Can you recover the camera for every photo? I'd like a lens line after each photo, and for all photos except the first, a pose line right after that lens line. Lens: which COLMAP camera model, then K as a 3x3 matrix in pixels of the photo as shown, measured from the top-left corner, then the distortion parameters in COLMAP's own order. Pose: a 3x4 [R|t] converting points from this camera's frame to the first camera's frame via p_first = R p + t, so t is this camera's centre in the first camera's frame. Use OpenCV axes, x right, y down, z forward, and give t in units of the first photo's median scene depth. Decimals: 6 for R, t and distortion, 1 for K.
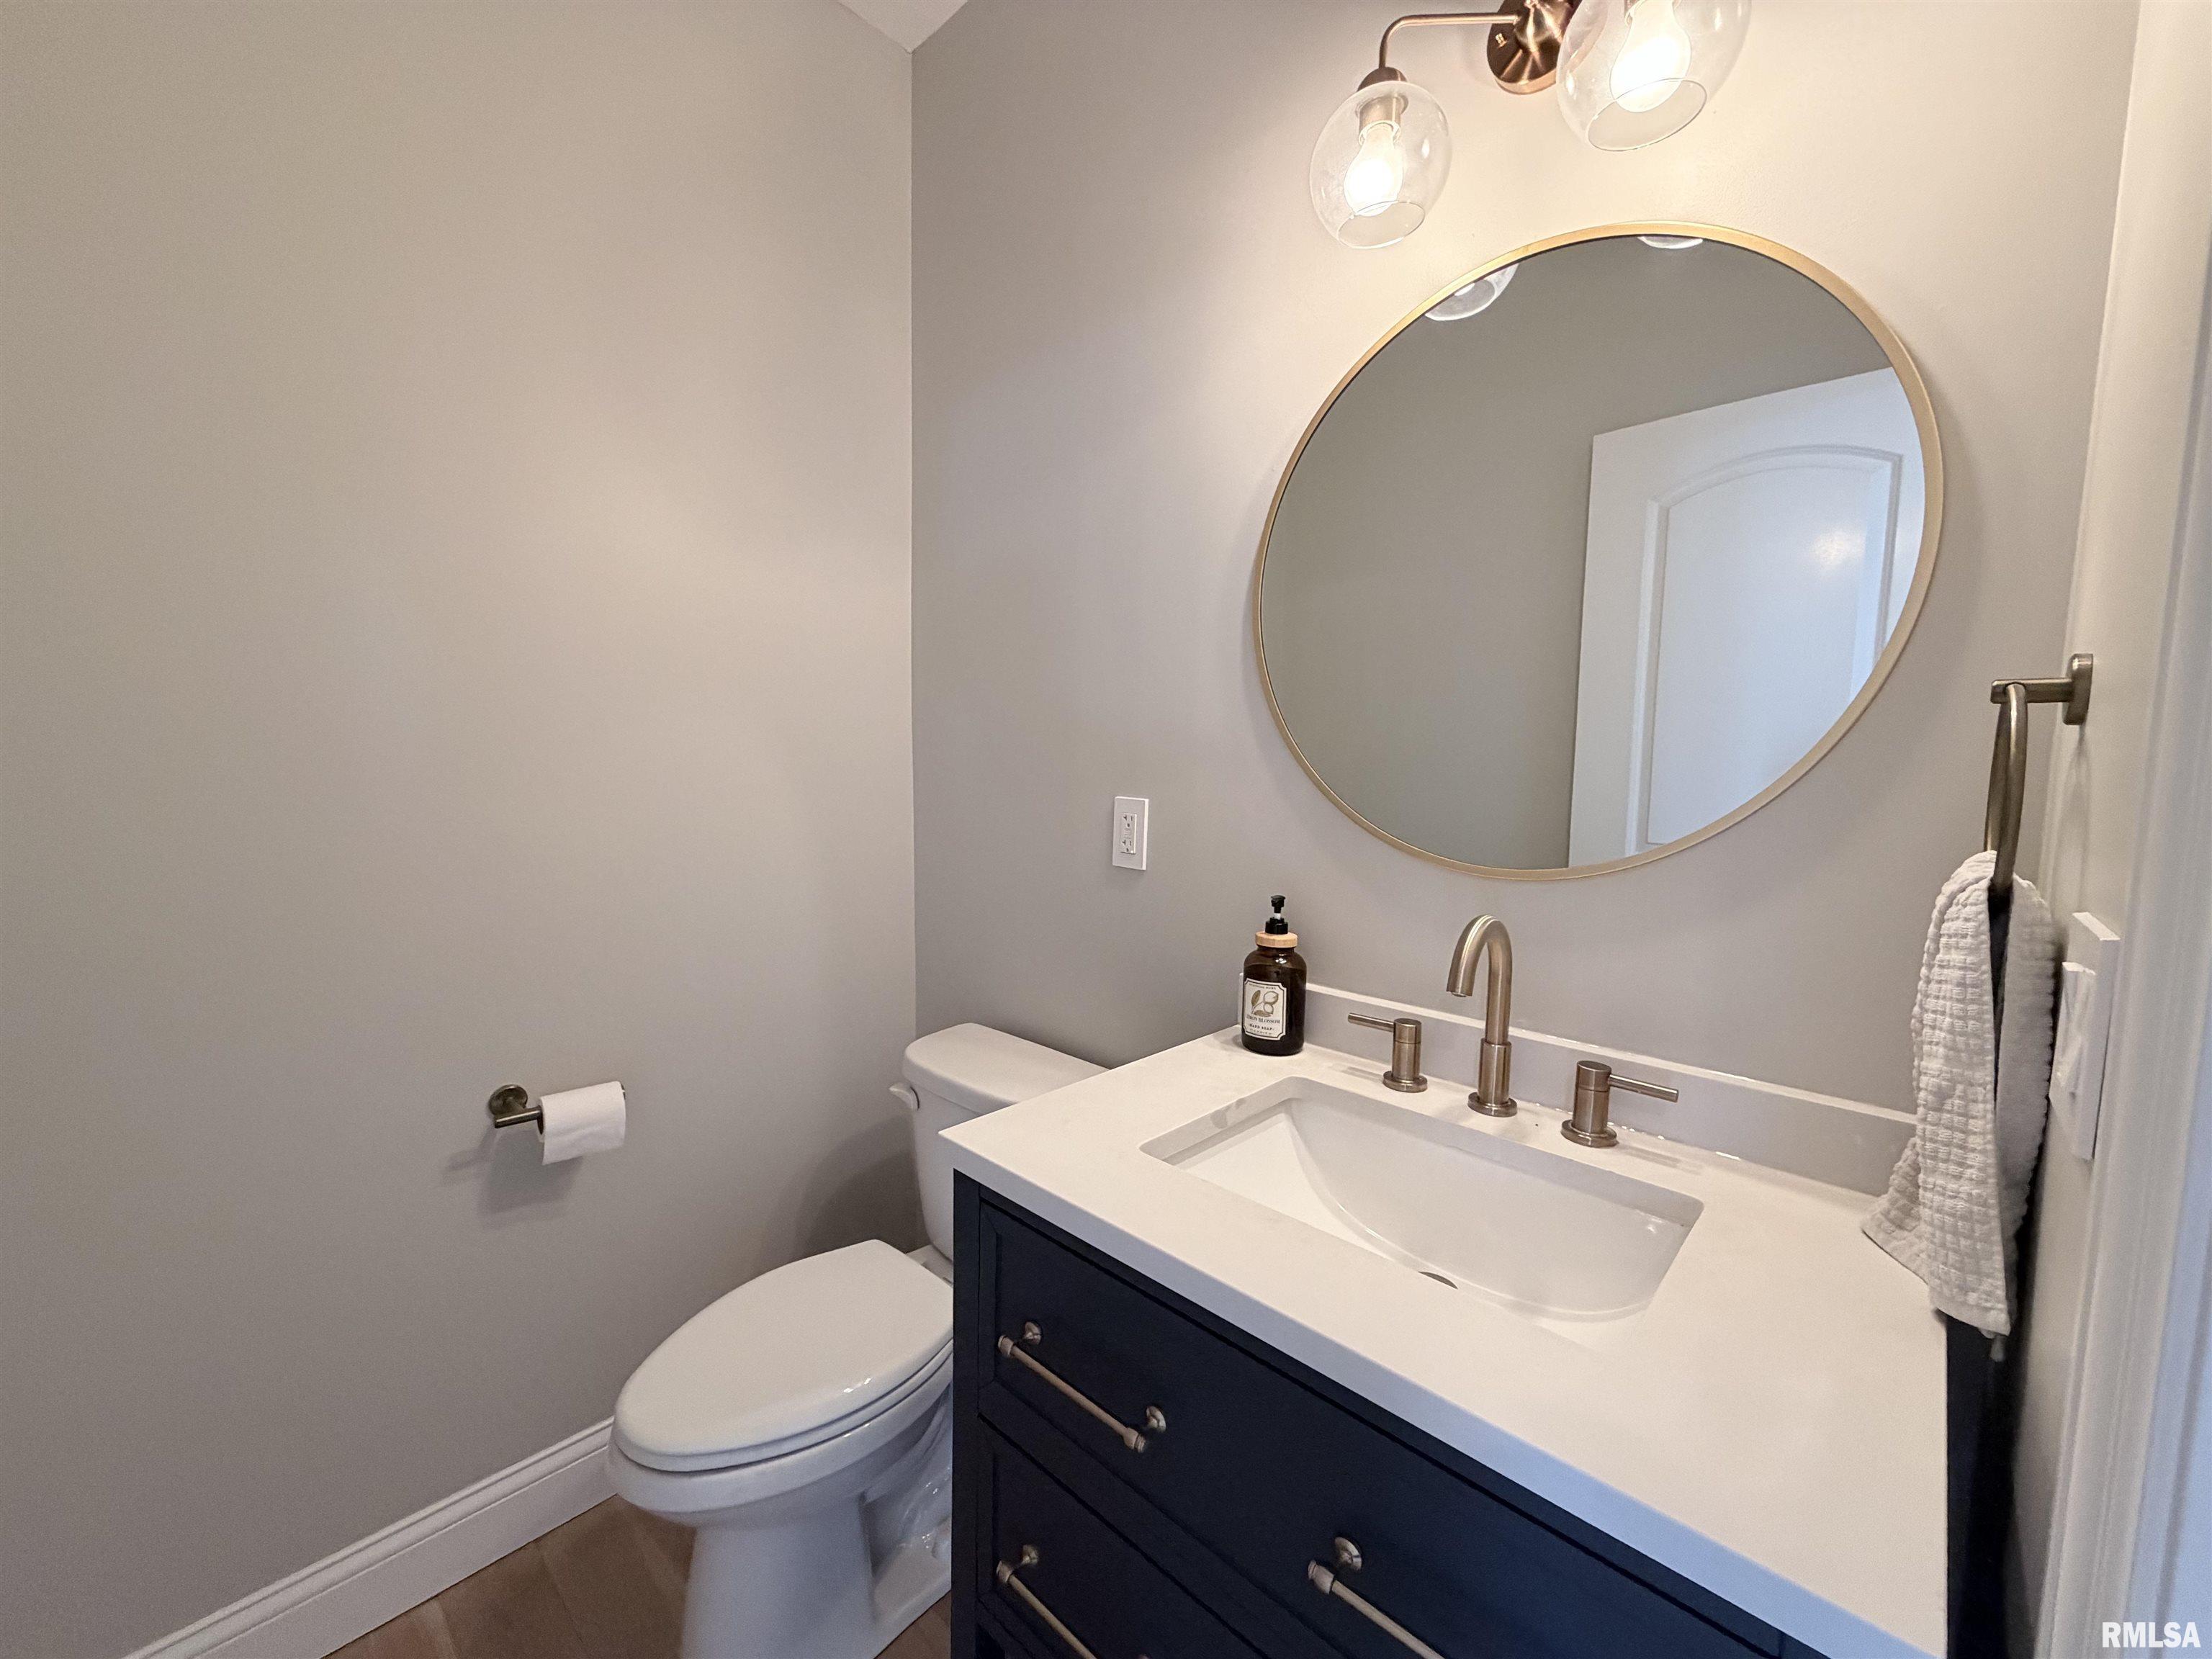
lens RADIAL K [[879.8, 0, 1098.9], [0, 879.8, 830.4], [0, 0, 1]] dist [-0.001920, 0.000678]
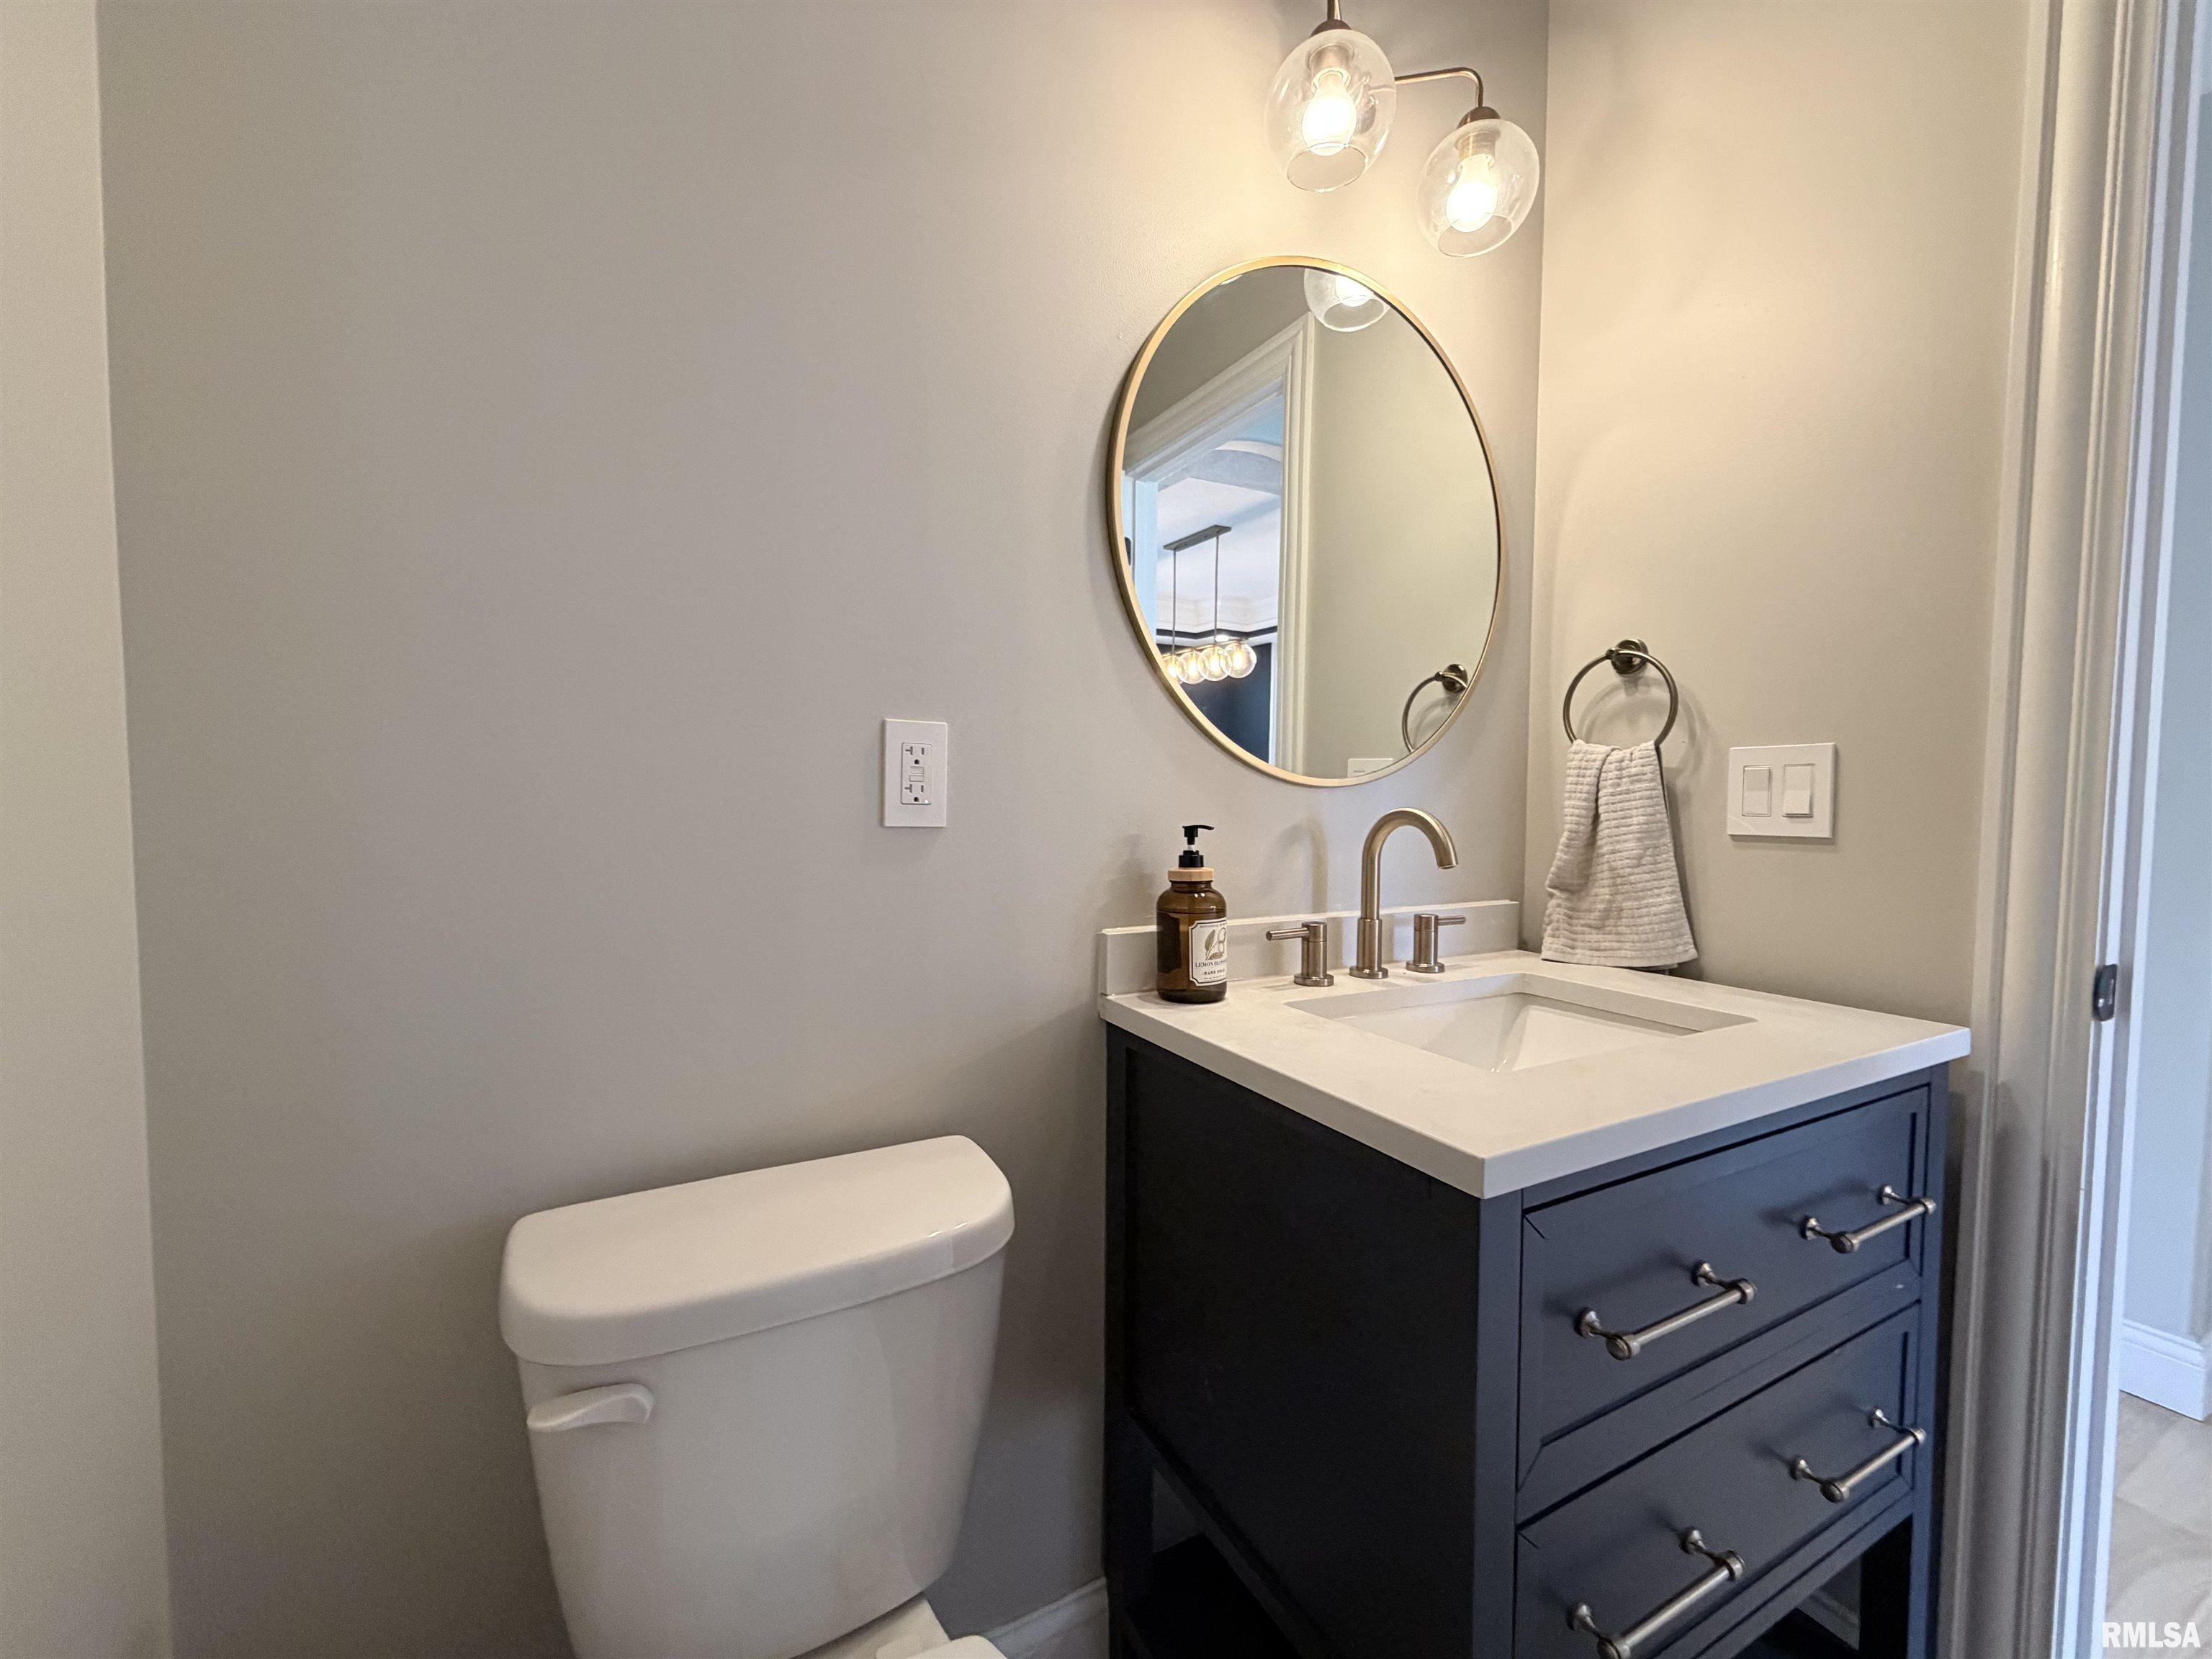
lens RADIAL K [[879.8, 0, 1098.9], [0, 879.8, 830.4], [0, 0, 1]] dist [-0.001920, 0.000678]
pose [[0.319560, -0.047568, 0.946371, -0.664772], [0.085635, 0.996102, 0.021152, 0.053040], [-0.943689, 0.074283, 0.322388, 0.798029]]
